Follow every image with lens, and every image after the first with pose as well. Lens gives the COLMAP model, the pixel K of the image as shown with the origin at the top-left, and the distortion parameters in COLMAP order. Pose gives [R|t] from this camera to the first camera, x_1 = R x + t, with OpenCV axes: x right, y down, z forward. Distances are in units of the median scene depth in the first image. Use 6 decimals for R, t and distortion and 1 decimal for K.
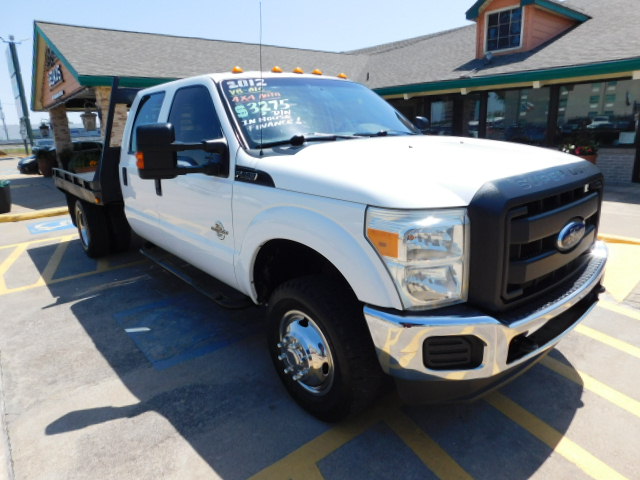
lens RADIAL K [[421.4, 0, 320.0], [0, 421.4, 240.0], [0, 0, 1]] dist [-0.077266, 0.061919]
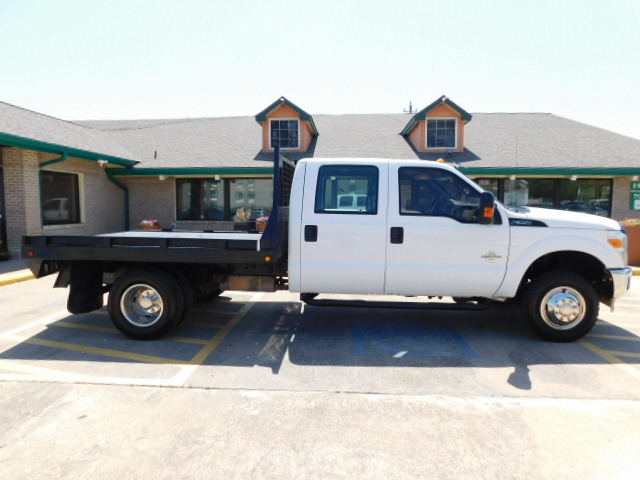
lens RADIAL K [[421.4, 0, 320.0], [0, 421.4, 240.0], [0, 0, 1]] dist [-0.077266, 0.061919]
pose [[0.690343, -0.021800, 0.723153, -1.958046], [0.158550, 0.979807, -0.121820, 0.005014], [-0.705895, 0.198753, 0.679860, 0.358150]]
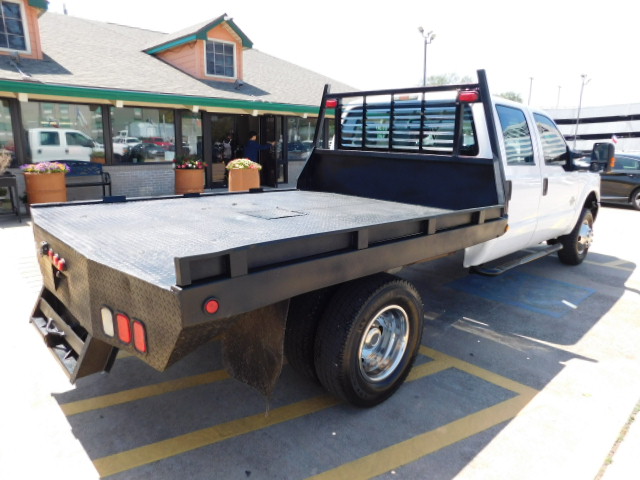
lens RADIAL K [[433.4, 0, 320.0], [0, 433.4, 240.0], [0, 0, 1]] dist [-0.011985, 0.006234]
pose [[-0.065984, -0.186373, 0.980261, -2.165832], [0.242926, 0.949843, 0.196942, -0.535323], [-0.967798, 0.251126, -0.017399, 2.246552]]
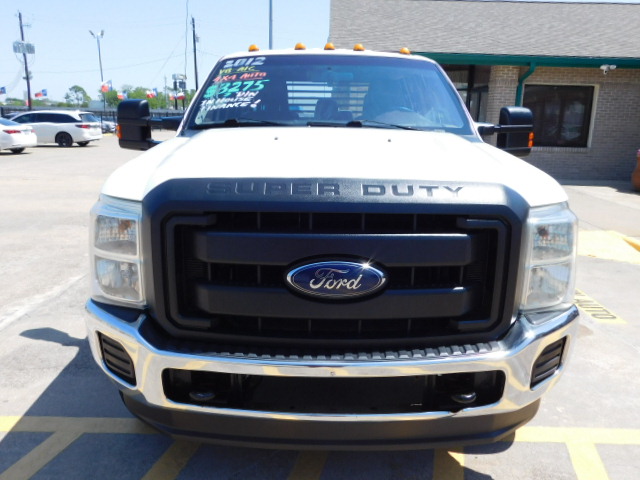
lens RADIAL K [[510.8, 0, 320.0], [0, 510.8, 240.0], [0, 0, 1]] dist [0.001716, 0.001023]
pose [[0.765321, 0.200363, -0.611669, 0.845997], [-0.211404, 0.975842, 0.055145, -0.089867], [0.607941, 0.087106, 0.789190, 0.242171]]
